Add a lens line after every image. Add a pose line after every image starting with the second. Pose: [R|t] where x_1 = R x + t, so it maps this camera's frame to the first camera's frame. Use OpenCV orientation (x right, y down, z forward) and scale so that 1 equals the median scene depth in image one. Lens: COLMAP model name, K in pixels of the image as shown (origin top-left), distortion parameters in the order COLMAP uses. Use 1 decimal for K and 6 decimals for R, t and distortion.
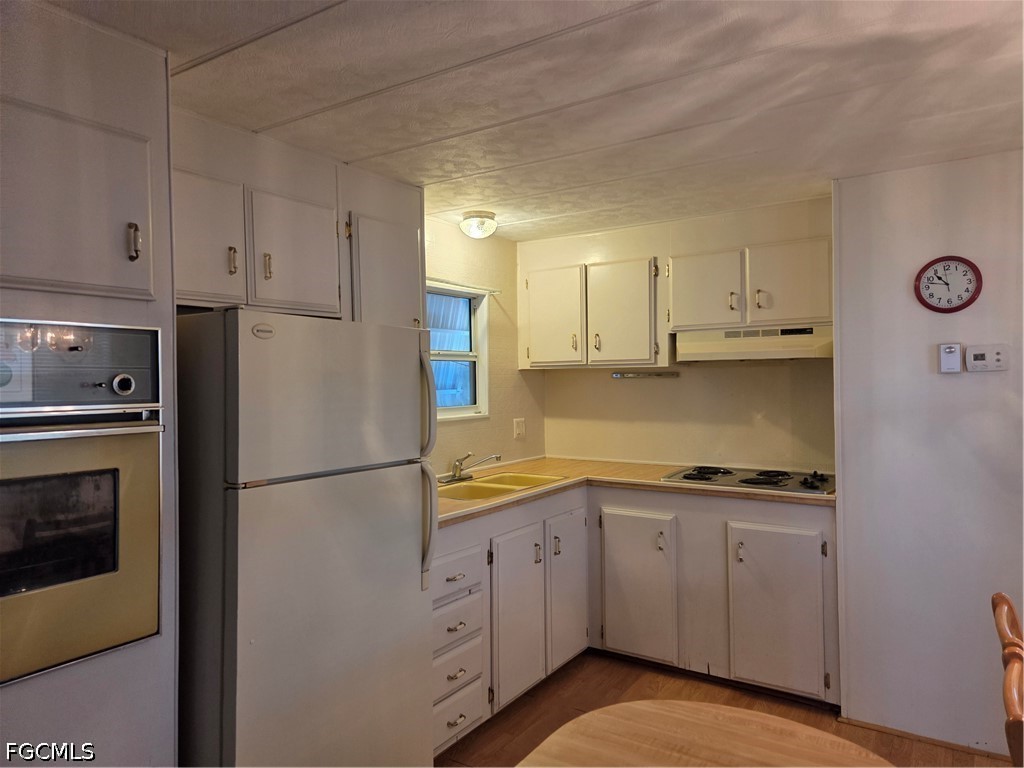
lens RADIAL K [[691.8, 0, 511.1], [0, 691.8, 379.6], [0, 0, 1]] dist [0.061899, -0.046542]
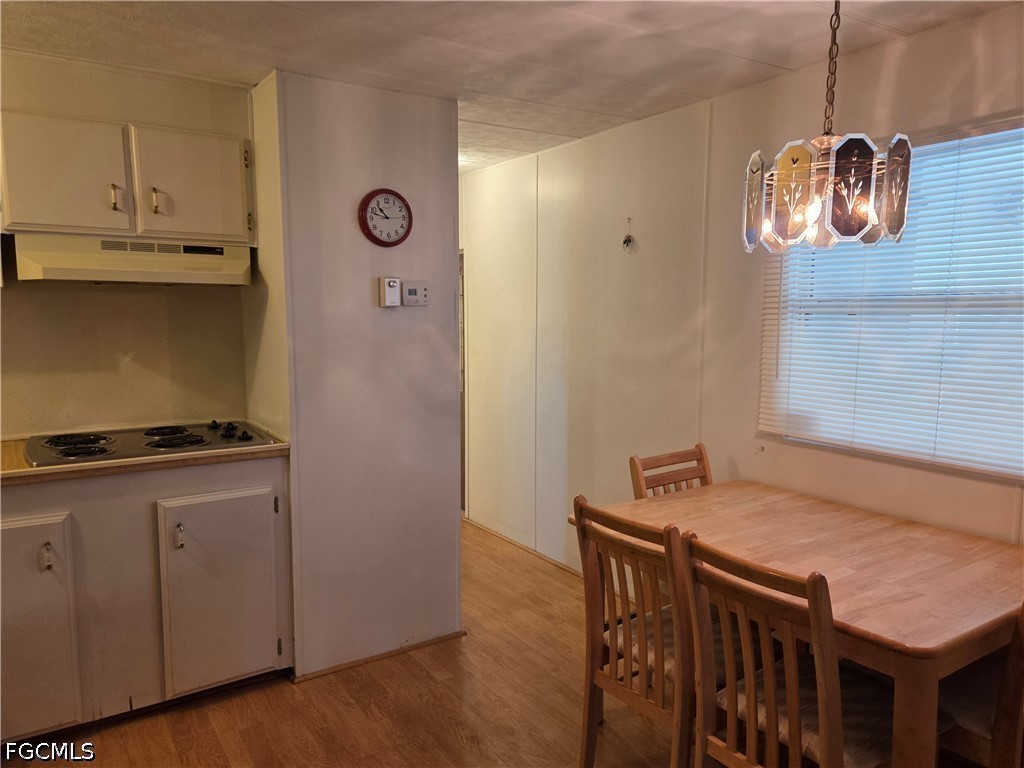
lens RADIAL K [[729.2, 0, 513.6], [0, 729.2, 401.9], [0, 0, 1]] dist [0.043176, -0.013913]
pose [[0.389958, -0.100935, 0.915284, -0.263257], [-0.008663, 0.993528, 0.113255, 0.005717], [-0.920792, -0.052094, 0.386560, 0.369158]]
